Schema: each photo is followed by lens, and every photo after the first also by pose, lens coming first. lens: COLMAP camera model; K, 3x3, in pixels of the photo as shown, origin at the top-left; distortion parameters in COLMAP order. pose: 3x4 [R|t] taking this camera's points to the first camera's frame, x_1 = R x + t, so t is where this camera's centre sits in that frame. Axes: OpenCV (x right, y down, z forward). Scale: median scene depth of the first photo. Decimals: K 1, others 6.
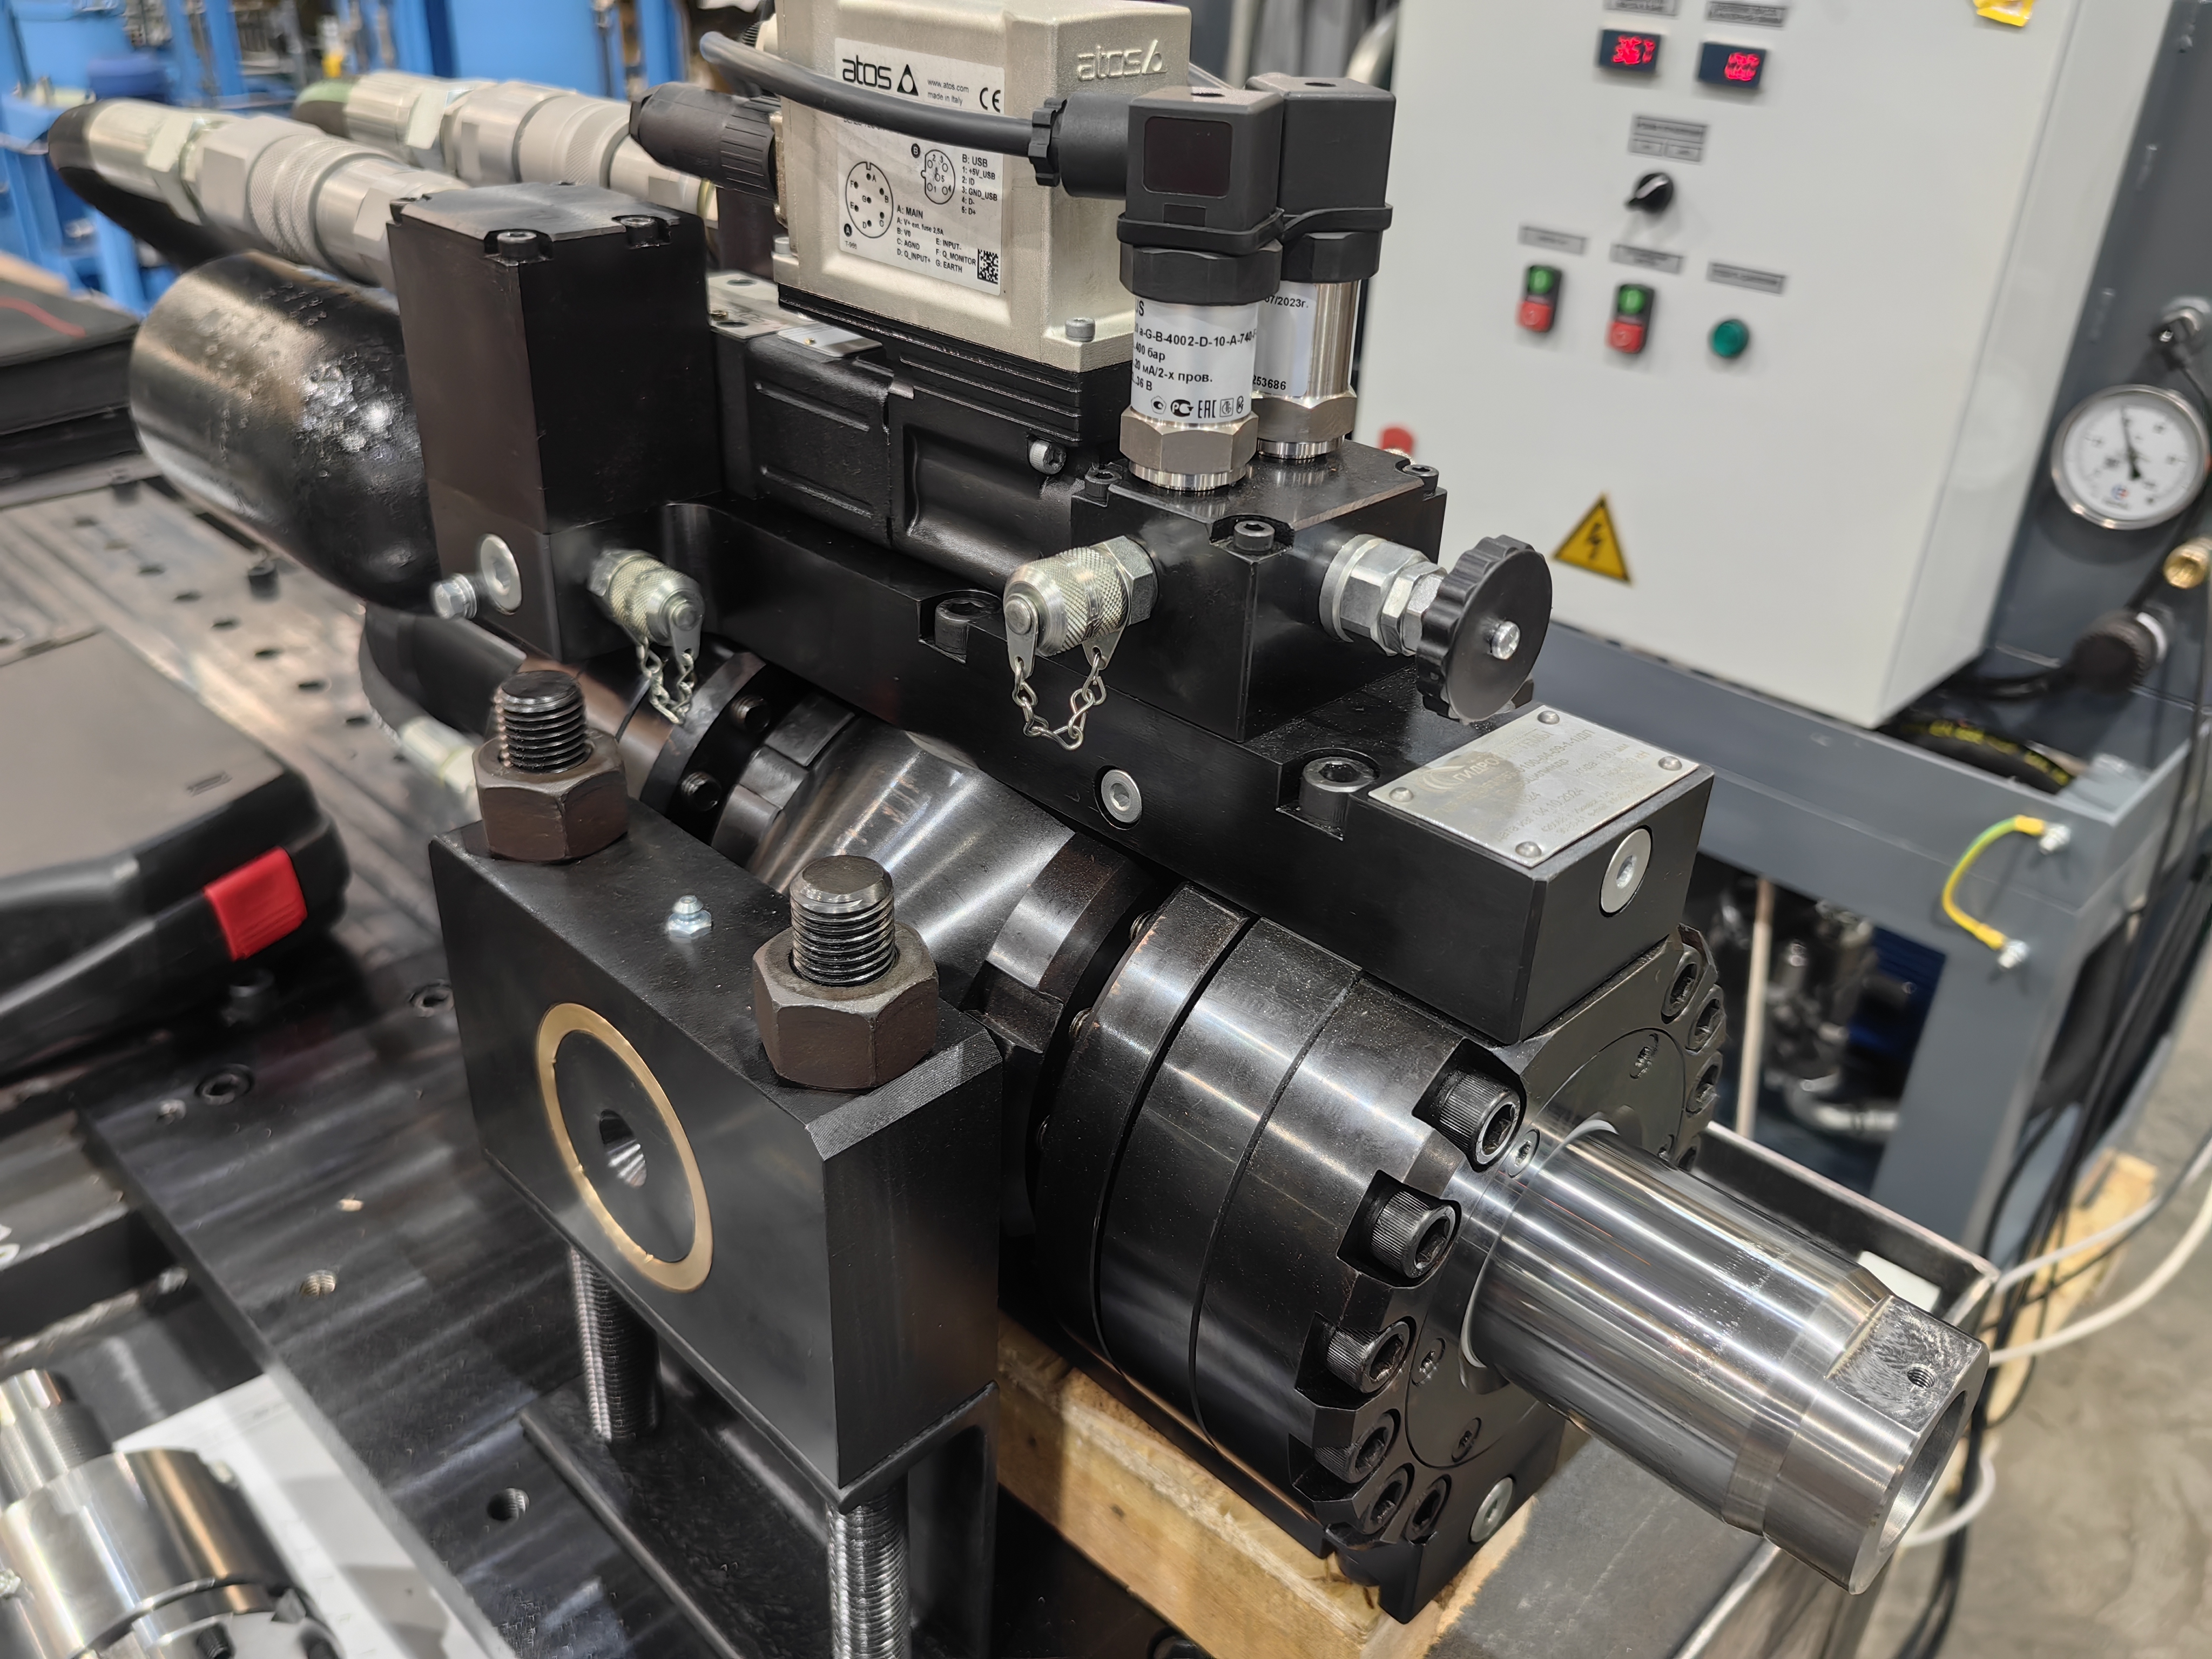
lens RADIAL K [[1766.1, 0, 1087.3], [0, 1766.1, 818.8], [0, 0, 1]] dist [0.010049, -0.017670]
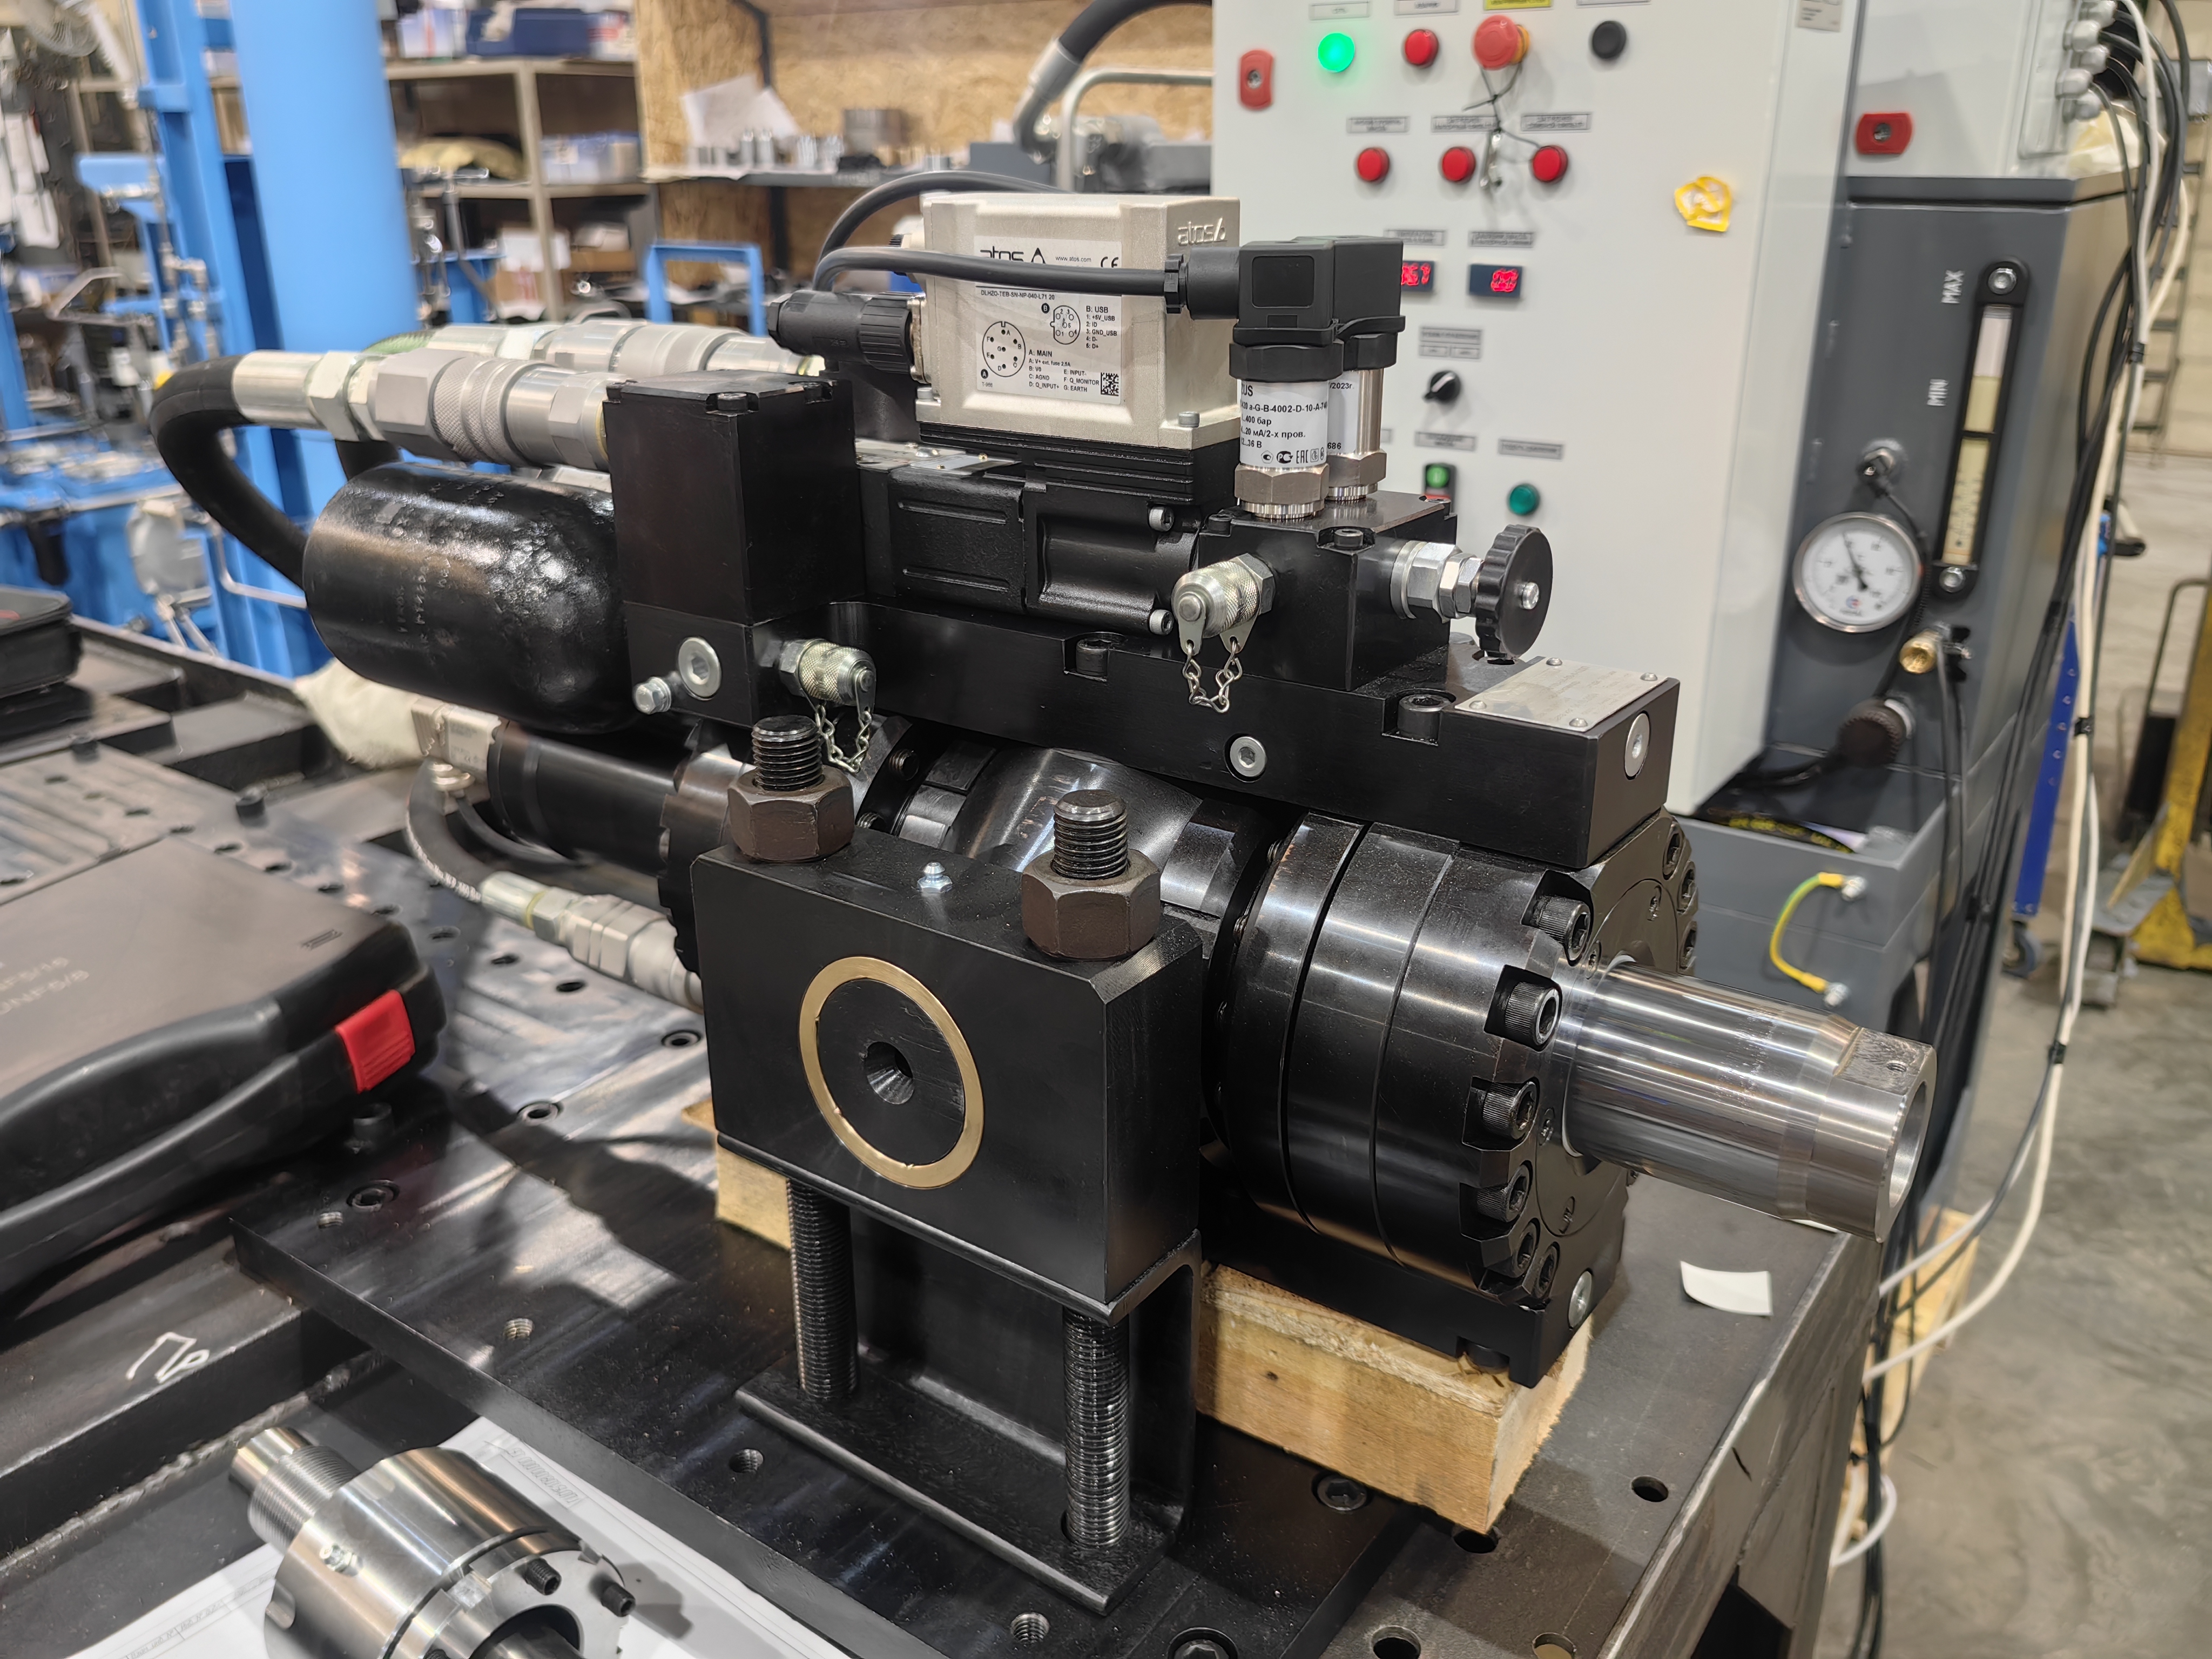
lens RADIAL K [[1766.1, 0, 1081.6], [0, 1766.1, 822.2], [0, 0, 1]] dist [0.010049, -0.017670]
pose [[0.988136, -0.094623, 0.120969, -0.220679], [0.111005, 0.984363, -0.136772, 0.166156], [-0.106135, 0.148578, 0.983189, -0.237238]]
